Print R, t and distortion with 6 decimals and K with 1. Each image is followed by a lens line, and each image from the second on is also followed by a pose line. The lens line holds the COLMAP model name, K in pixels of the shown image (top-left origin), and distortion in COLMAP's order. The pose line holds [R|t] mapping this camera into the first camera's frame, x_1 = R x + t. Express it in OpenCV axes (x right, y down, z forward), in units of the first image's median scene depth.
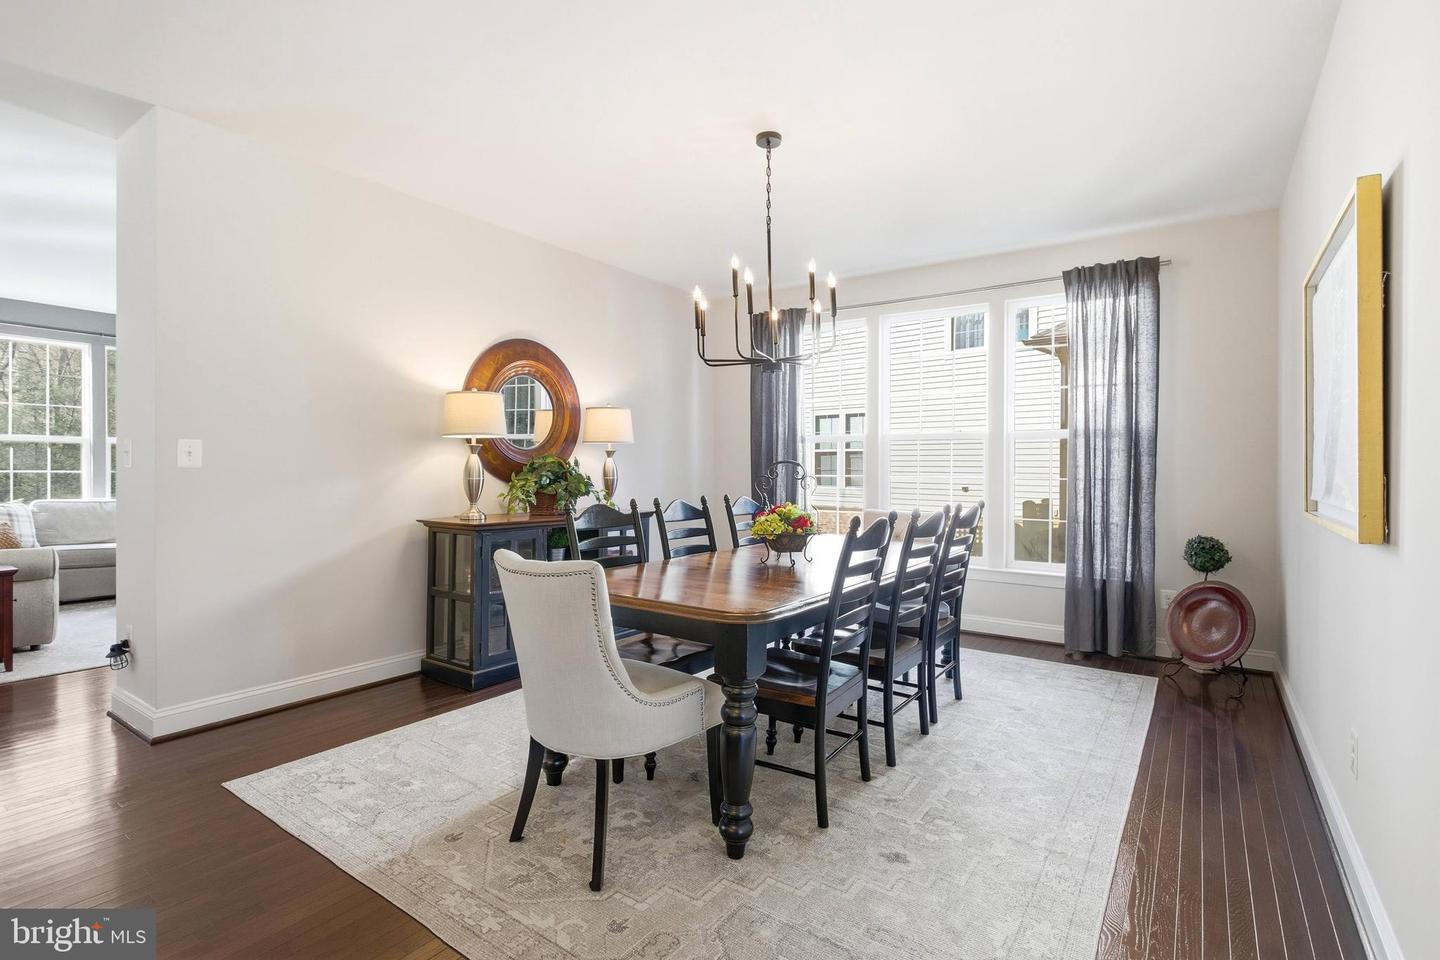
lens RADIAL K [[697.3, 0, 718.0], [0, 697.3, 465.2], [0, 0, 1]] dist [0.001074, 0.000211]
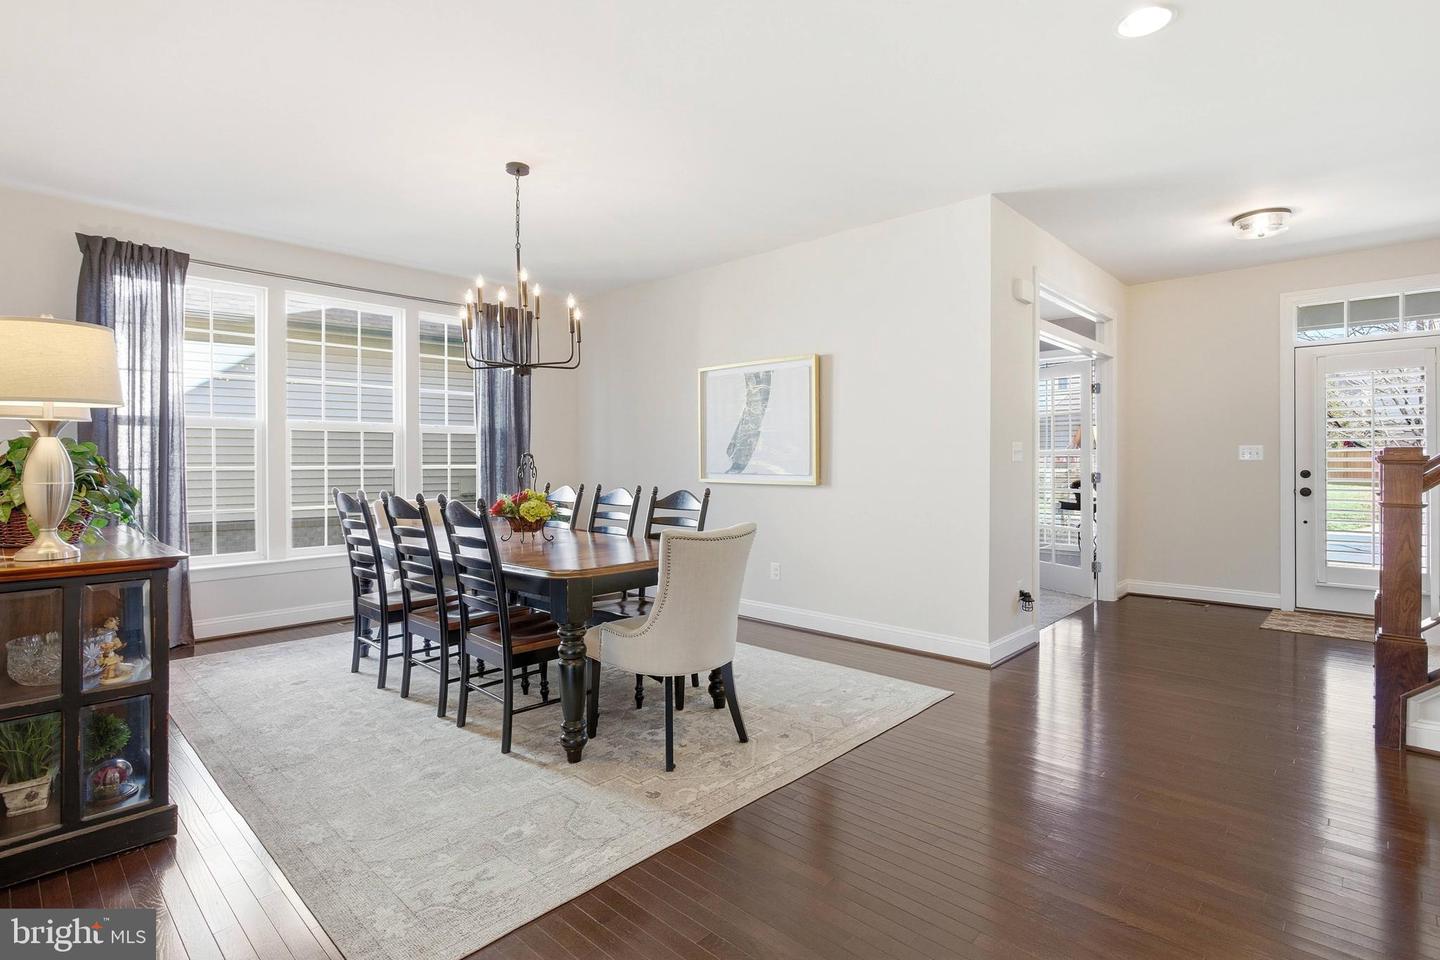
lens RADIAL K [[690.1, 0, 719.5], [0, 690.1, 466.3], [0, 0, 1]] dist [-0.017546, 0.000161]
pose [[0.149116, -0.012760, 0.988737, -1.259862], [0.005195, 0.999913, 0.012121, -0.010032], [-0.988806, 0.003329, 0.149170, 0.627479]]
